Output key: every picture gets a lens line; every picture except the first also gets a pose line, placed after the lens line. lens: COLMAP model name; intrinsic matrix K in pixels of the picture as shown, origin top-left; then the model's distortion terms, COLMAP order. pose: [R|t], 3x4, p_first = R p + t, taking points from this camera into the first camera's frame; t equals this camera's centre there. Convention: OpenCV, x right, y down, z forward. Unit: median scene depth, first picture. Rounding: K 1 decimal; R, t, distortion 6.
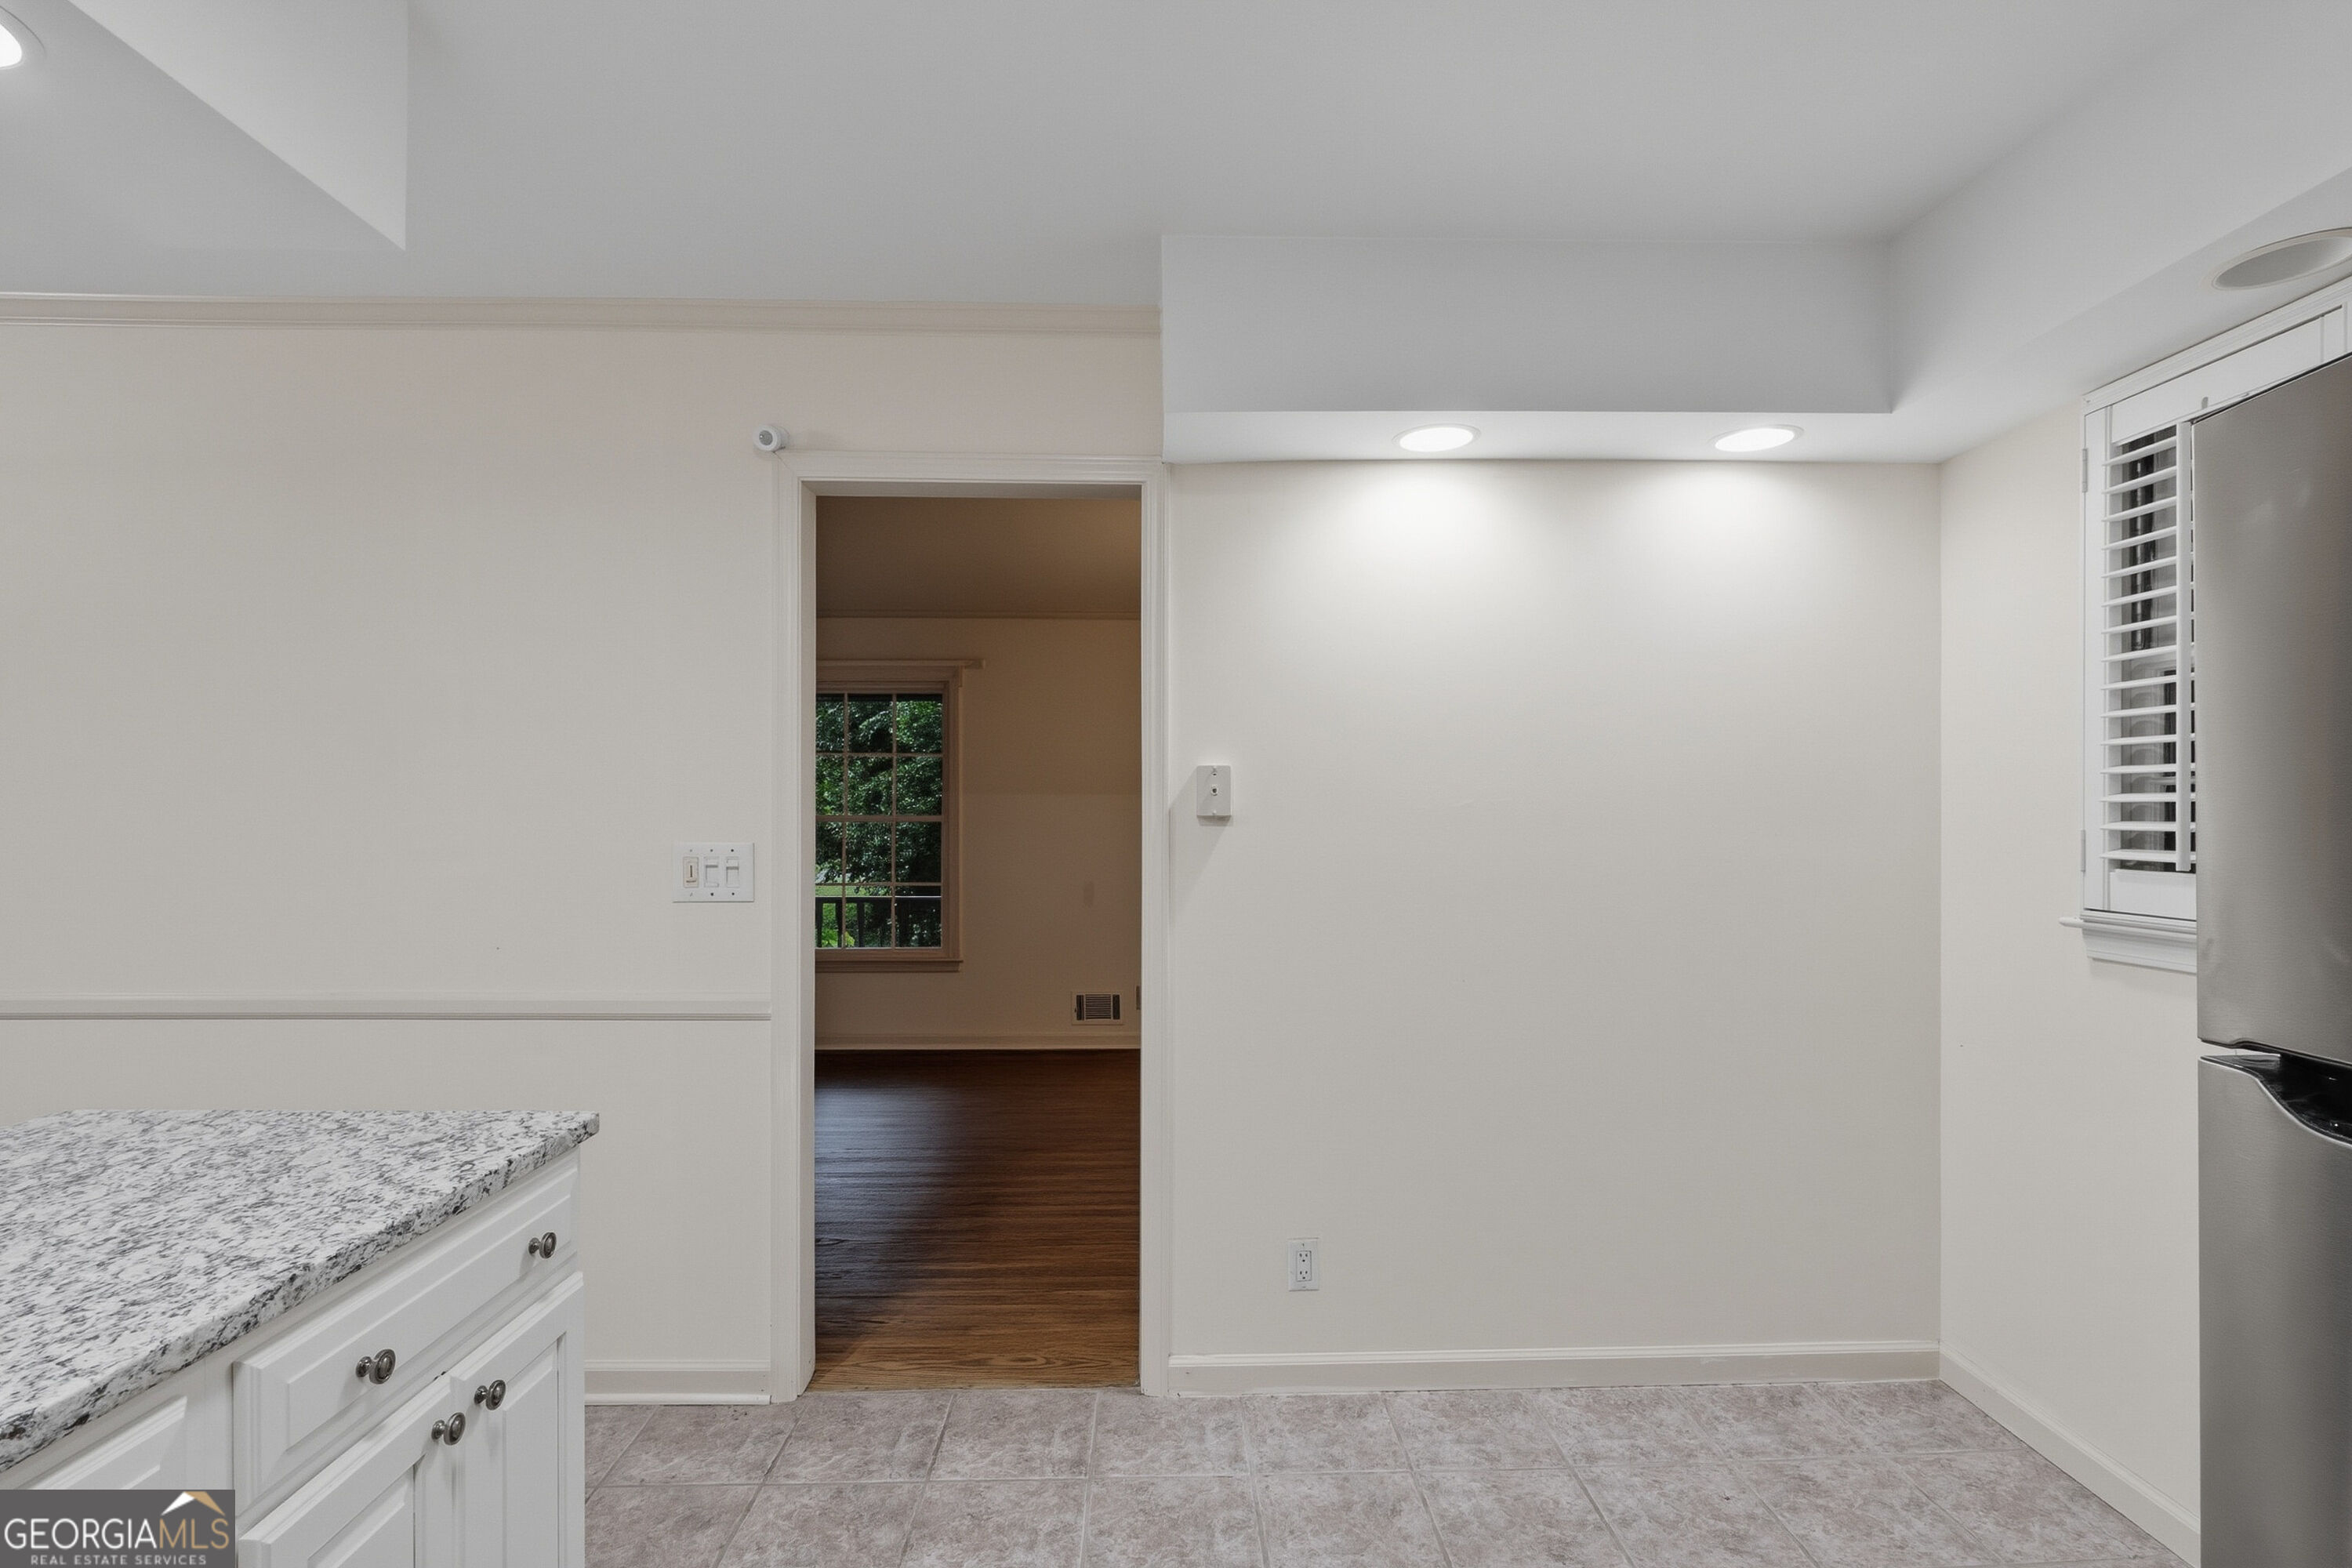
lens RADIAL K [[1078.2, 0, 1179.8], [0, 1078.2, 788.8], [0, 0, 1]] dist [-0.009370, 0.001098]
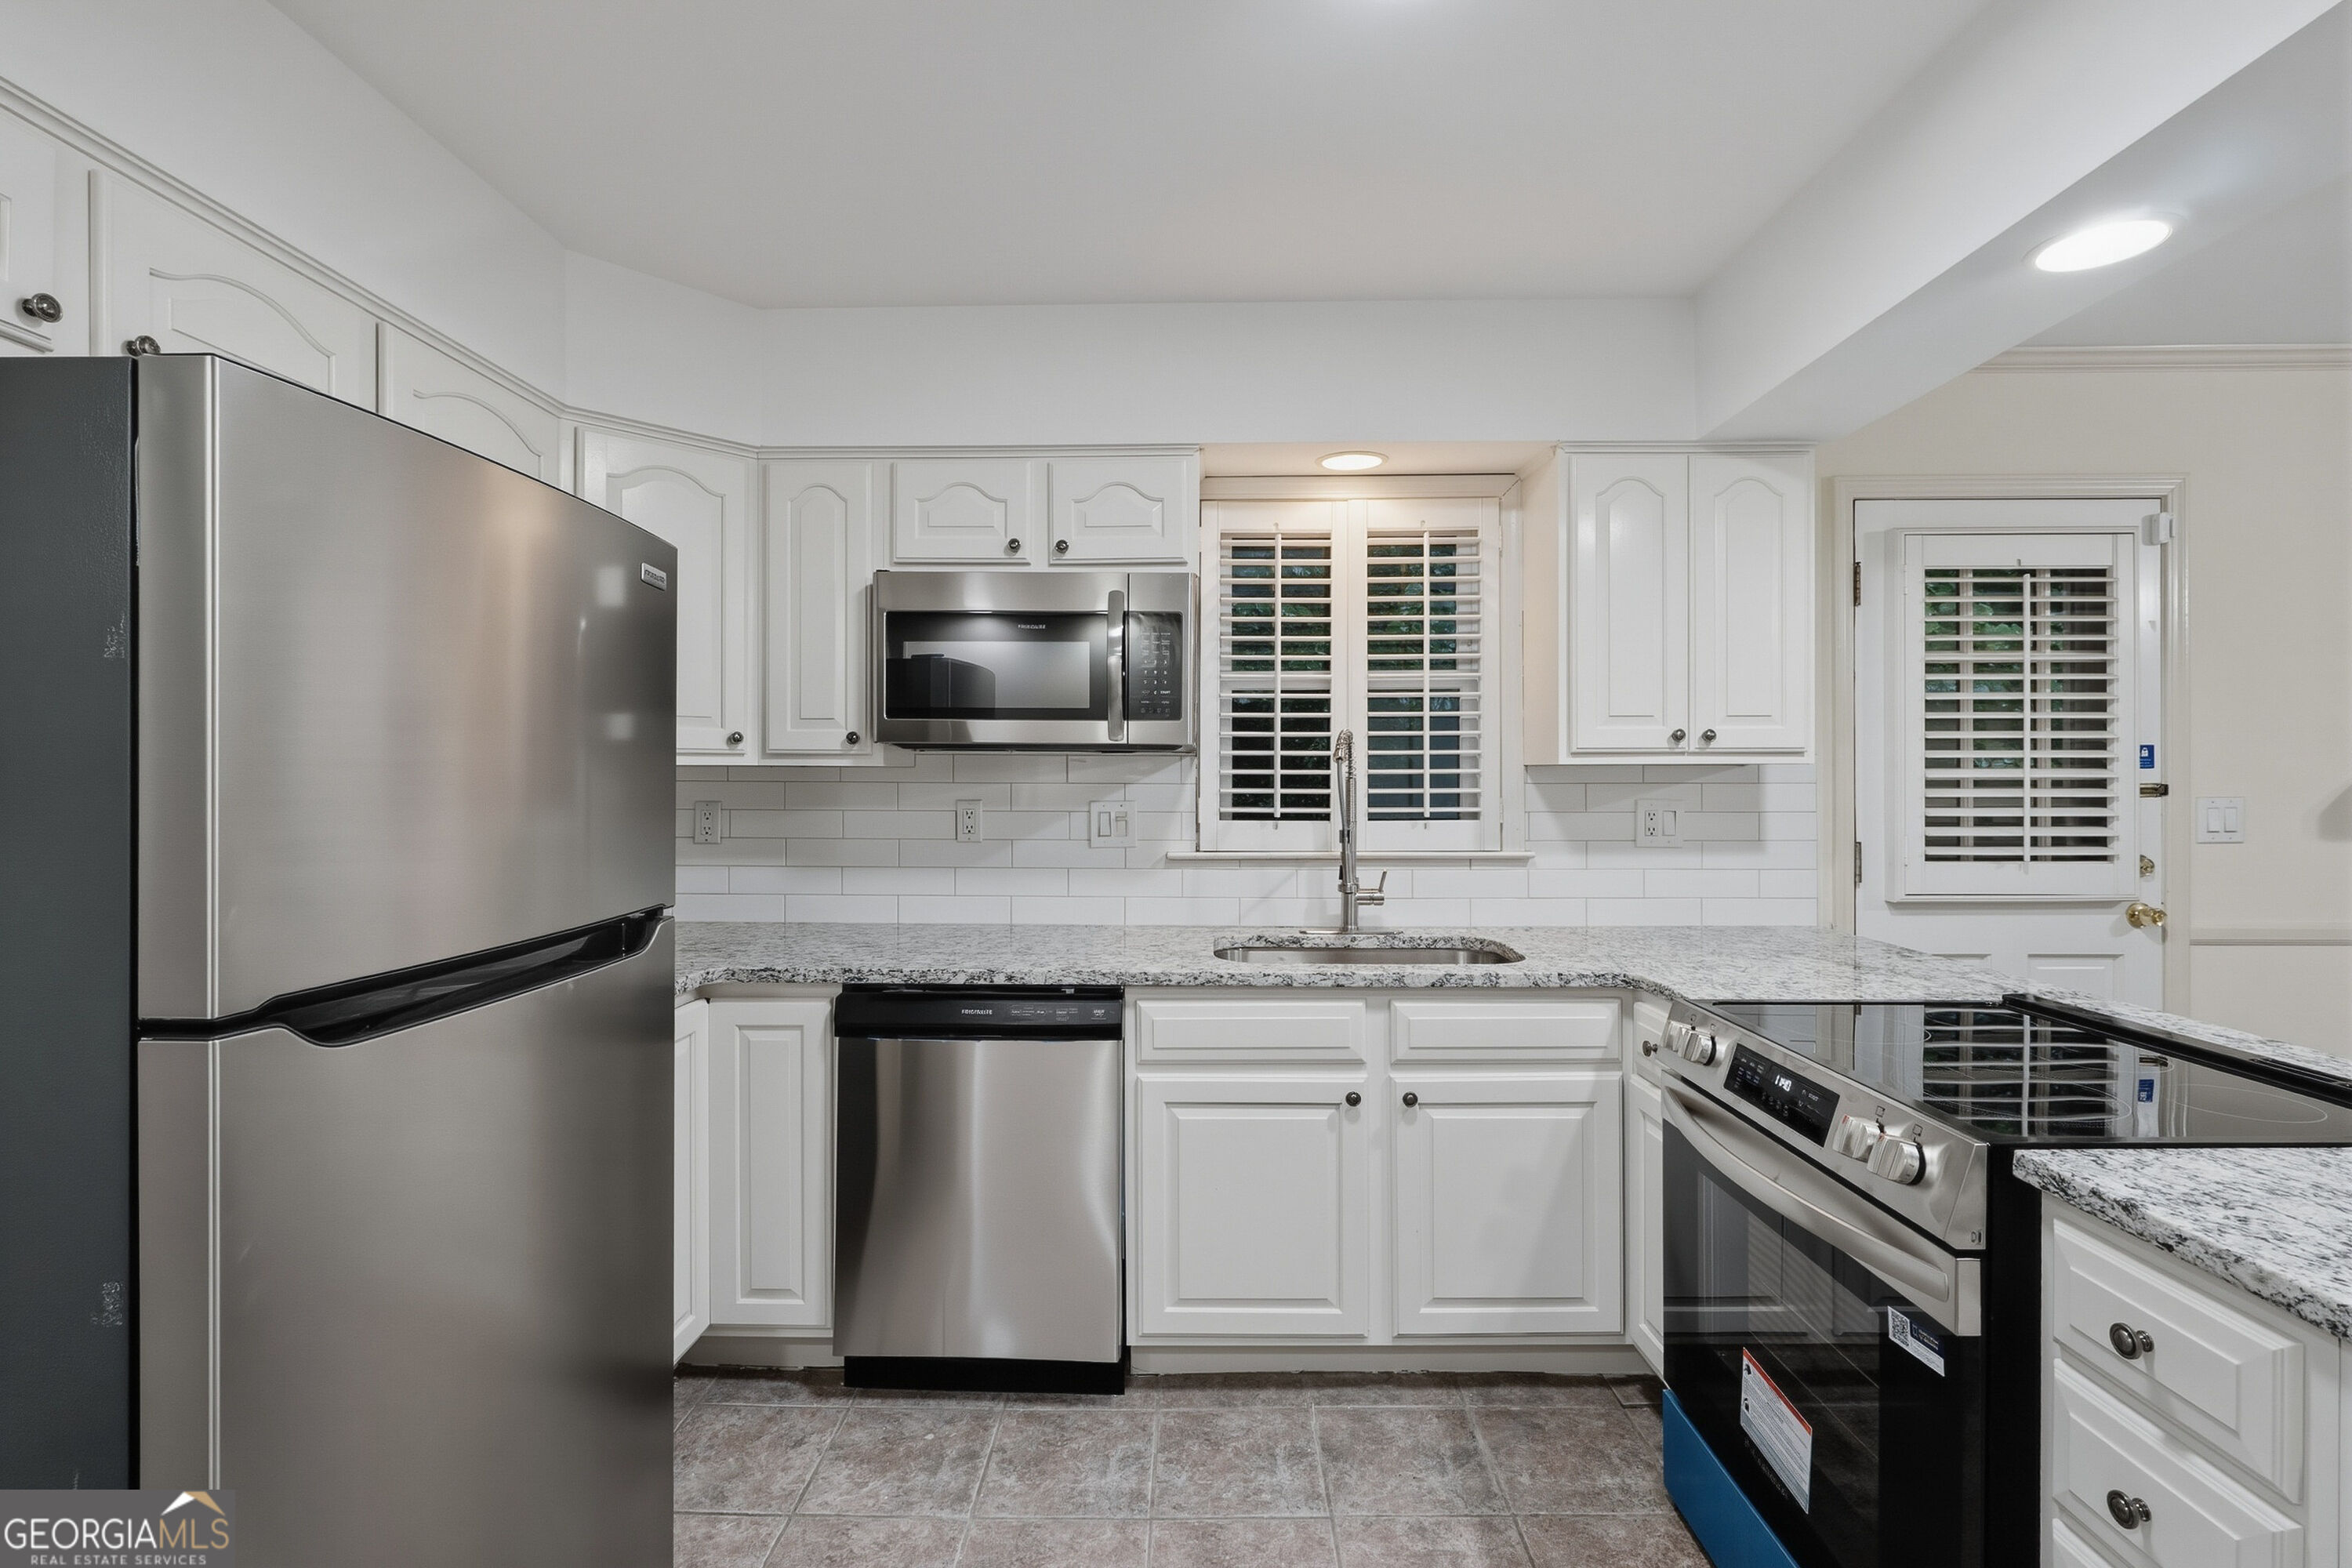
lens RADIAL K [[1064.3, 0, 1193.9], [0, 1064.3, 775.2], [0, 0, 1]] dist [-0.010763, 0.000477]
pose [[-0.999645, 0.003988, 0.026348, 0.060257], [0.003306, 0.999660, -0.025878, 0.044655], [-0.026443, -0.025782, -0.999318, 1.616539]]
